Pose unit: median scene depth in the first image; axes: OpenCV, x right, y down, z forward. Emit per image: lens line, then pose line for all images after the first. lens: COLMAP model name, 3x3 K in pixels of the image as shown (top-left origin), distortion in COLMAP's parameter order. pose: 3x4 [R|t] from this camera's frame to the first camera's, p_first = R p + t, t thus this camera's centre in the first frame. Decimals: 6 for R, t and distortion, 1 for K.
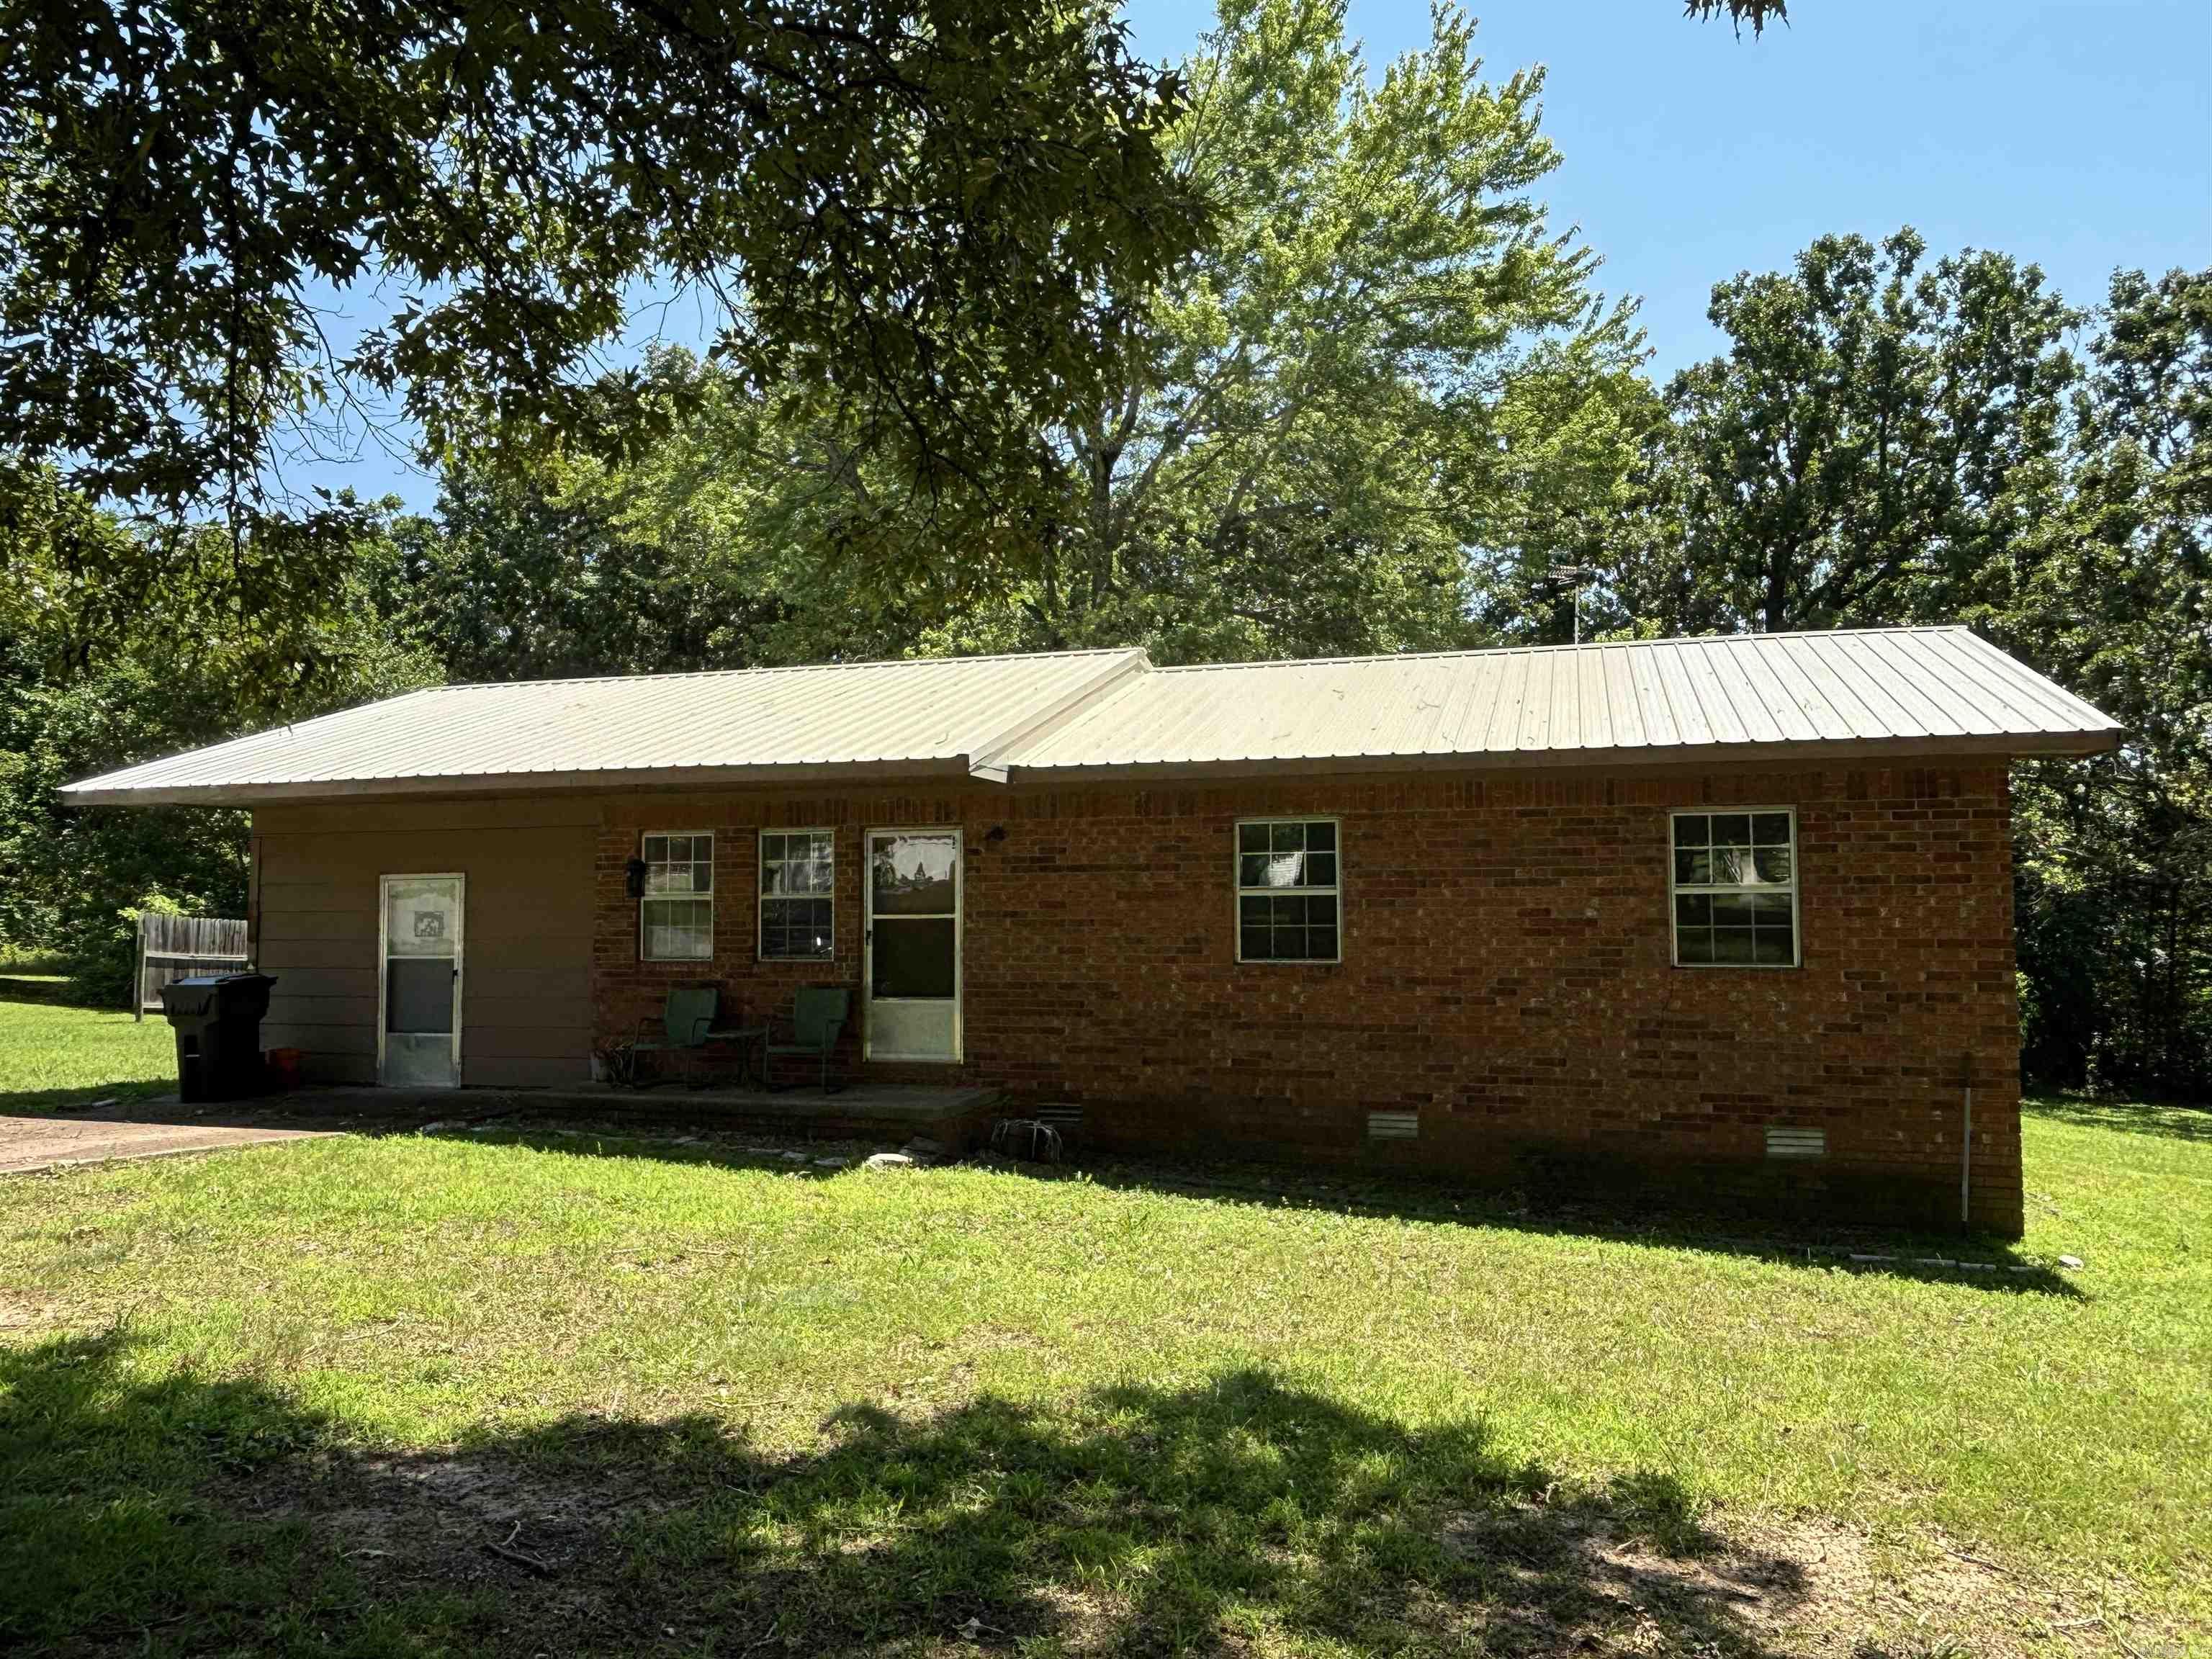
lens RADIAL K [[1473.2, 0, 1118.6], [0, 1473.2, 819.6], [0, 0, 1]] dist [0.030487, -0.011707]
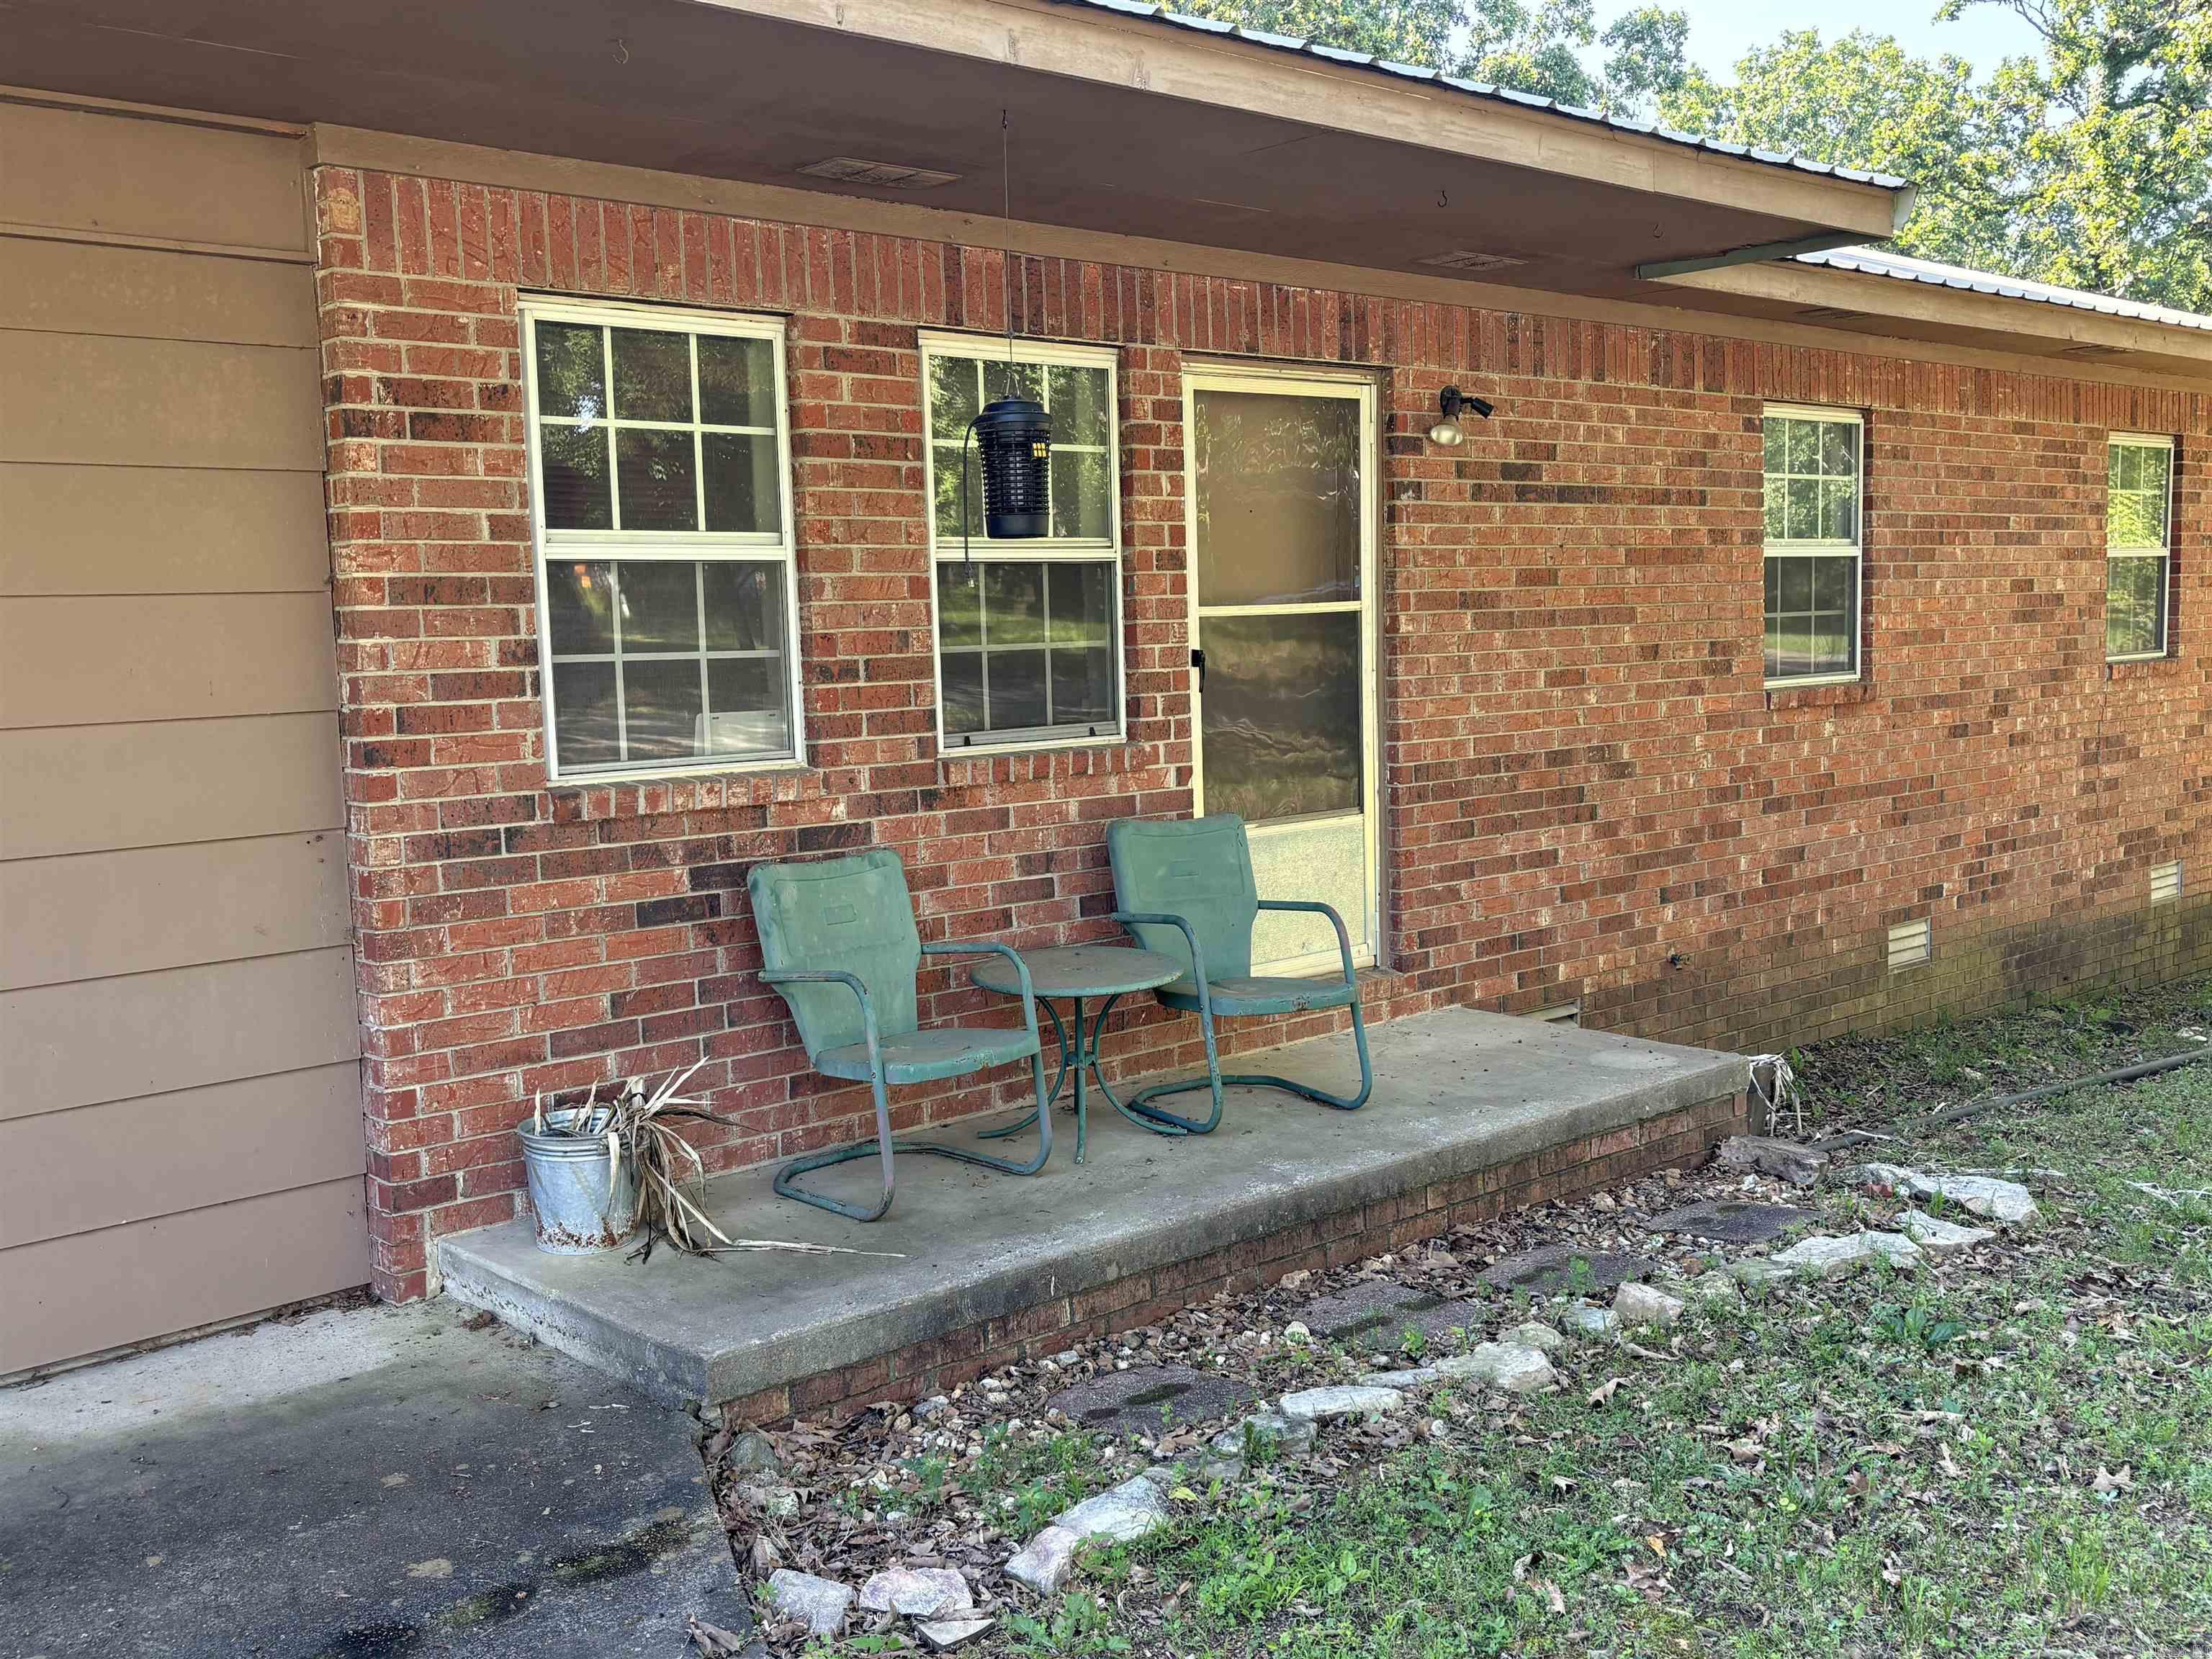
lens RADIAL K [[2132.9, 0, 1122.7], [0, 2132.9, 832.8], [0, 0, 1]] dist [0.019606, 0.000000]
pose [[0.513575, -0.102932, 0.851848, -0.689695], [-0.045949, 0.988055, 0.147092, 0.048133], [-0.856813, -0.114685, 0.502711, 0.816924]]
